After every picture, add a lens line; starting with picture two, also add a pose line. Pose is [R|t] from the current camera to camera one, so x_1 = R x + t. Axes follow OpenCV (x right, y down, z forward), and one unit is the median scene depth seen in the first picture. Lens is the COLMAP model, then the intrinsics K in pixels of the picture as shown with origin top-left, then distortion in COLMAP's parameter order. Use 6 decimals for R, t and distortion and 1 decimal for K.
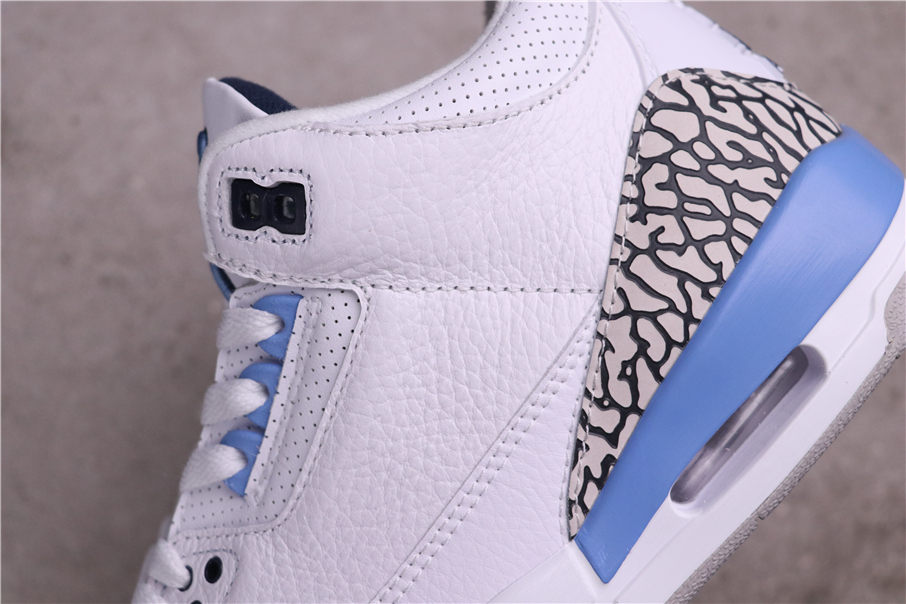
lens RADIAL K [[1459.9, 0, 453.1], [0, 1459.9, 302.6], [0, 0, 1]] dist [0.021661, 0.000000]
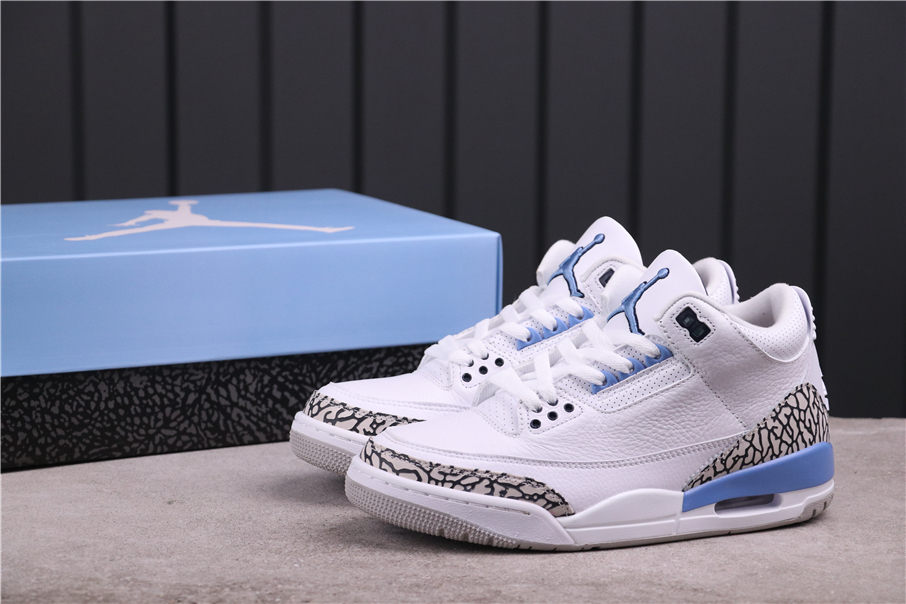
lens RADIAL K [[3334.8, 0, 453.1], [0, 3334.8, 301.9], [0, 0, 1]] dist [0.111700, 0.000000]
pose [[0.667043, 0.674856, 0.315632, -2.338936], [-0.657055, 0.732585, -0.177758, 1.258045], [-0.351188, -0.088816, 0.932083, -4.473244]]
